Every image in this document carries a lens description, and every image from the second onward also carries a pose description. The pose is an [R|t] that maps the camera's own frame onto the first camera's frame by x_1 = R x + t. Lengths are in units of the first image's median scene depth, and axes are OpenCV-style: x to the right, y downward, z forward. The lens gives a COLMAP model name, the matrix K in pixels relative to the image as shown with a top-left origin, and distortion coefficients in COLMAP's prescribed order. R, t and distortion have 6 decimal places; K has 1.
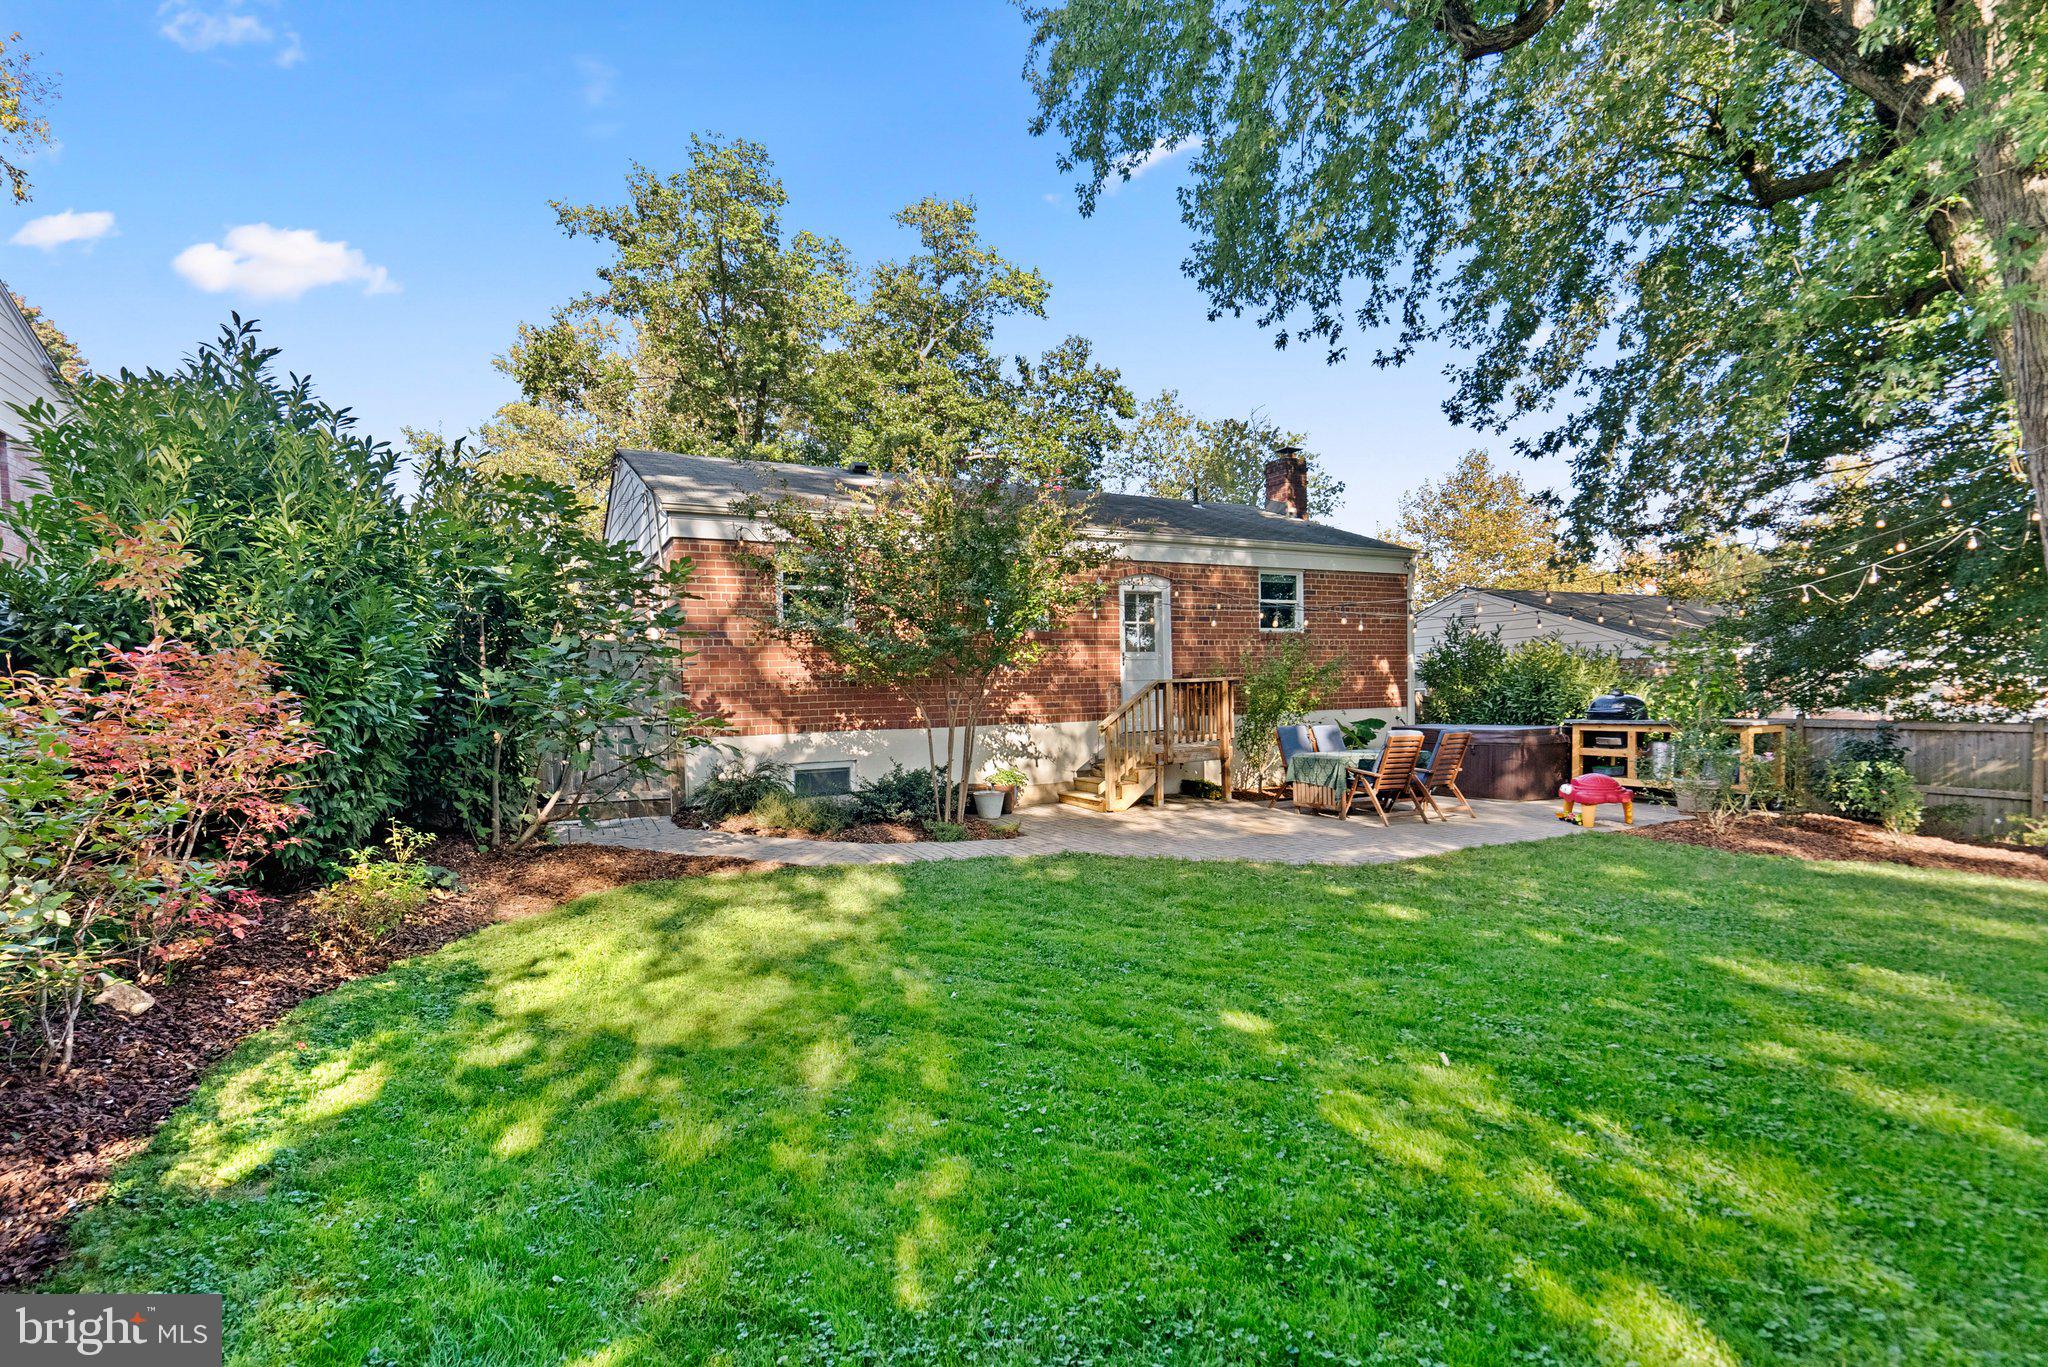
lens RADIAL K [[961.5, 0, 1023.8], [0, 961.5, 747.2], [0, 0, 1]] dist [0.001863, 0.000051]
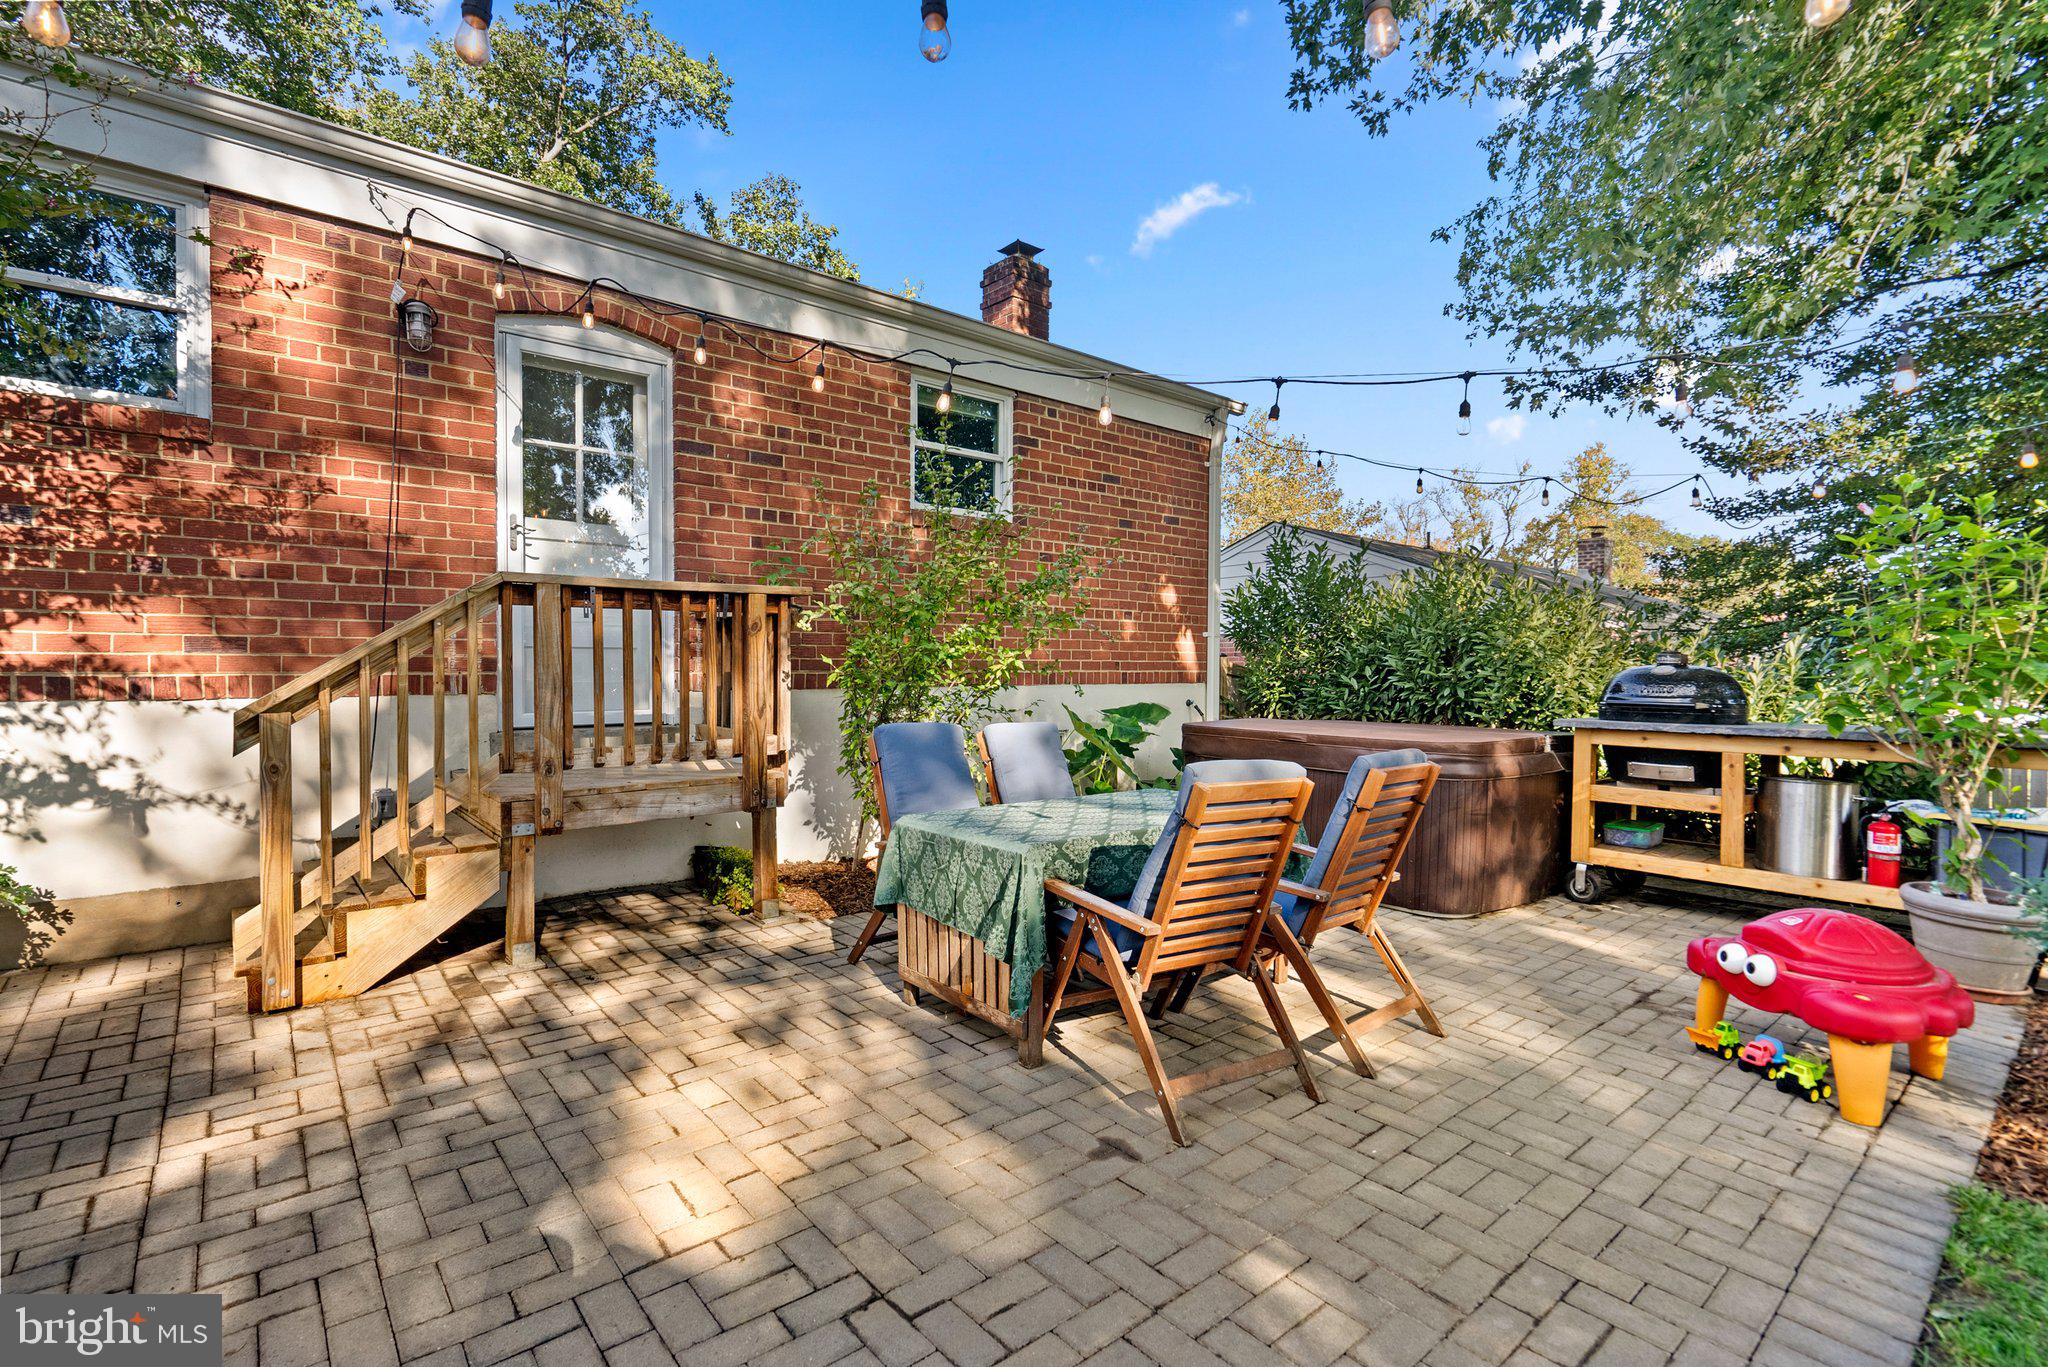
lens RADIAL K [[949.3, 0, 1019.5], [0, 949.3, 687.9], [0, 0, 1]] dist [0.000113, 0.000980]
pose [[0.977743, 0.027939, 0.207936, 0.230689], [-0.020924, 0.999138, -0.035857, -0.022140], [-0.208759, 0.030708, 0.977485, 0.625167]]
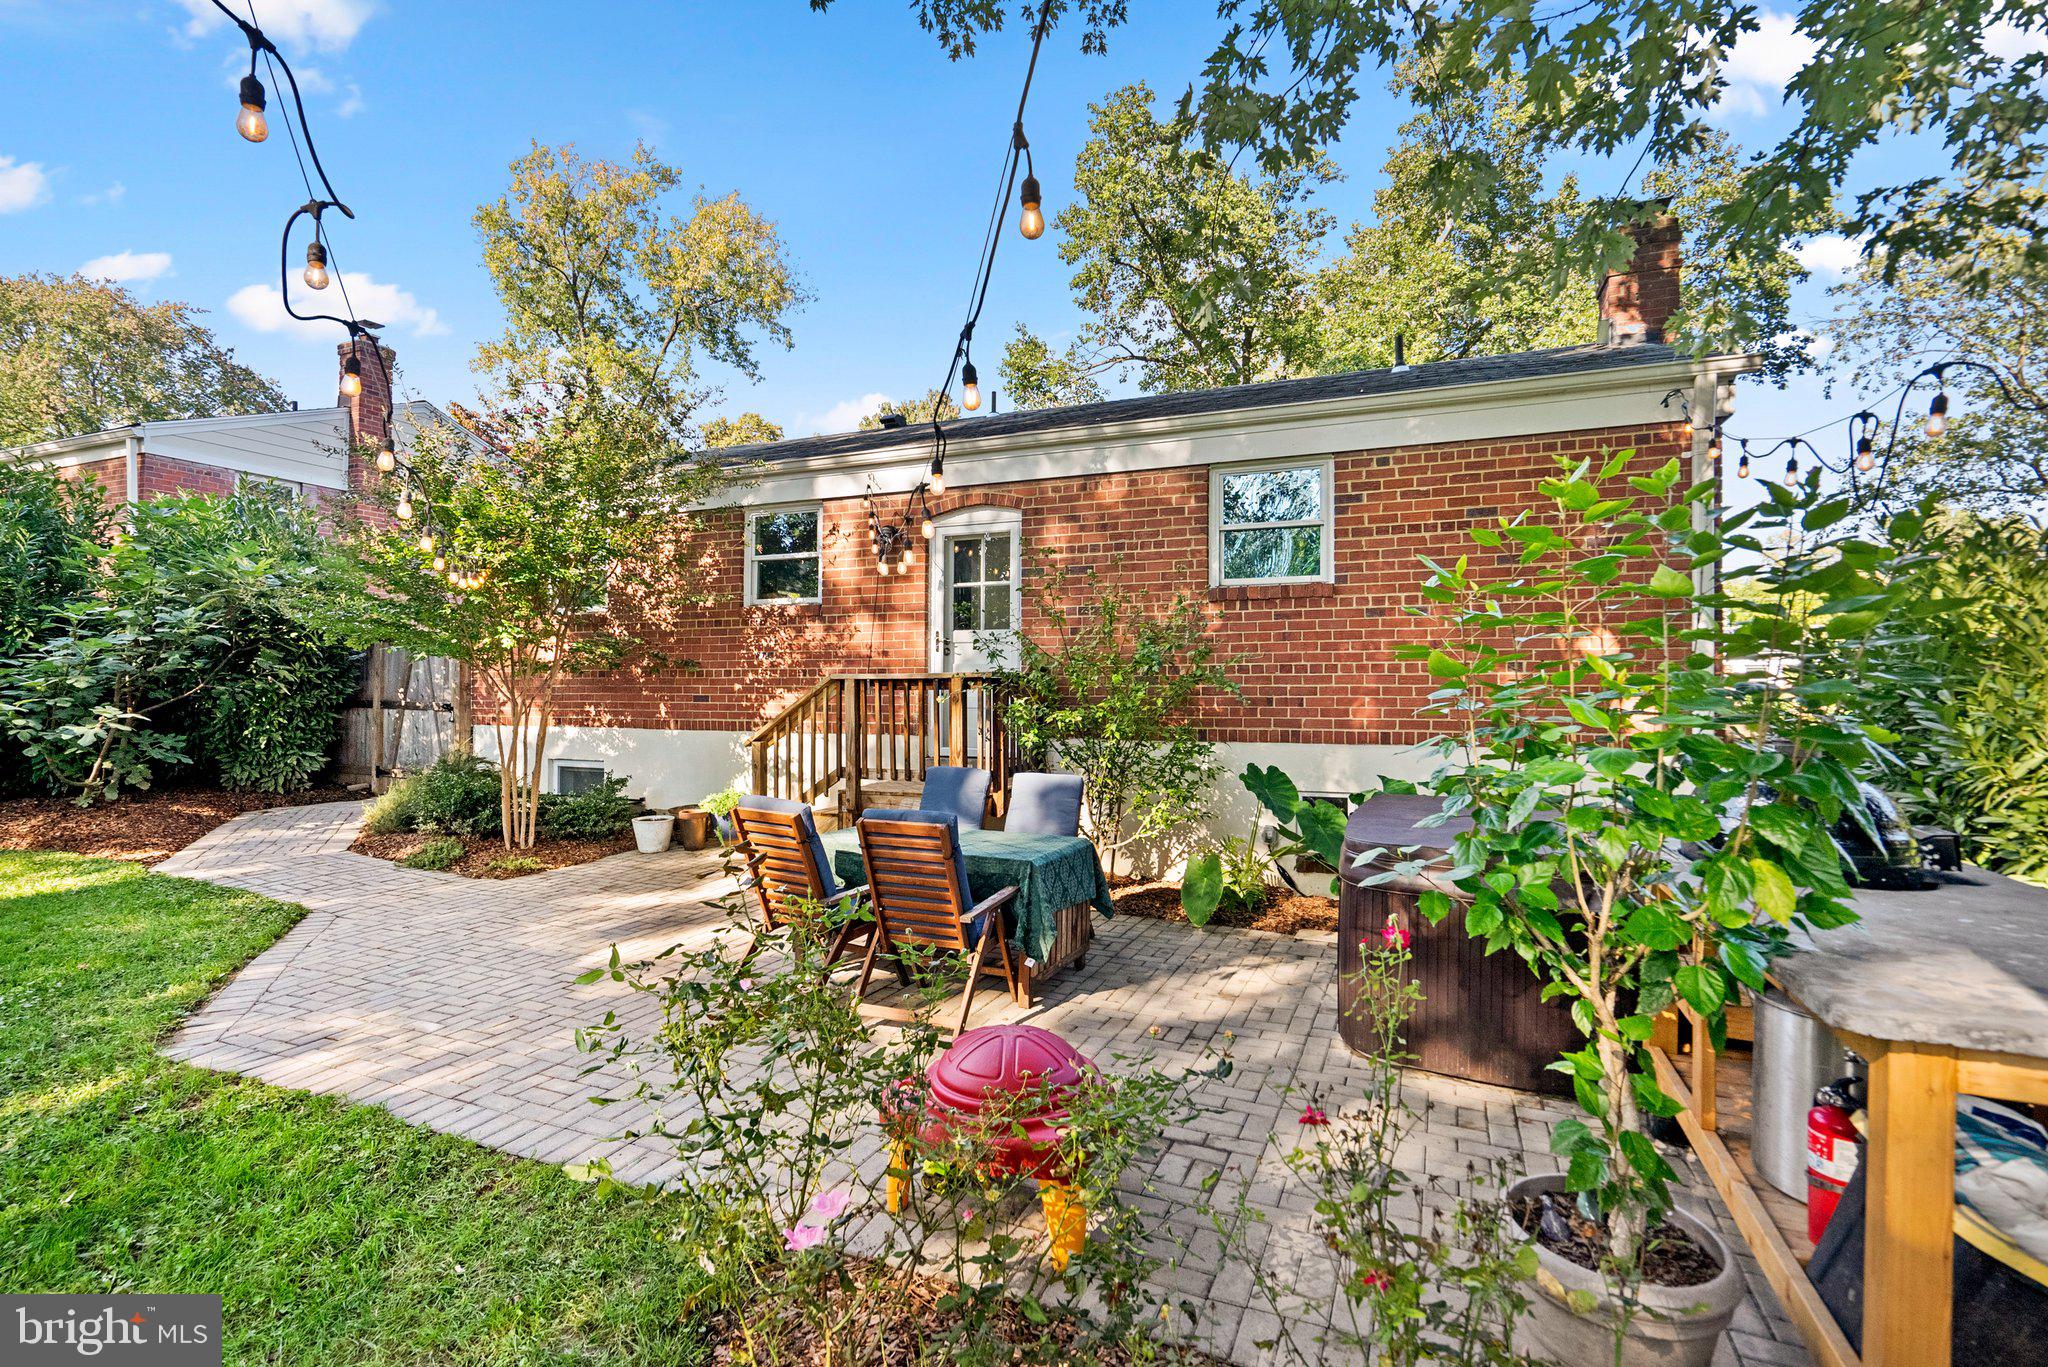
lens RADIAL K [[949.3, 0, 1019.5], [0, 949.3, 687.9], [0, 0, 1]] dist [0.000113, 0.000980]
pose [[0.627723, 0.026512, -0.777985, 0.664170], [-0.061040, 0.998019, -0.015240, -0.056246], [0.776040, 0.057055, 0.628098, 0.672619]]
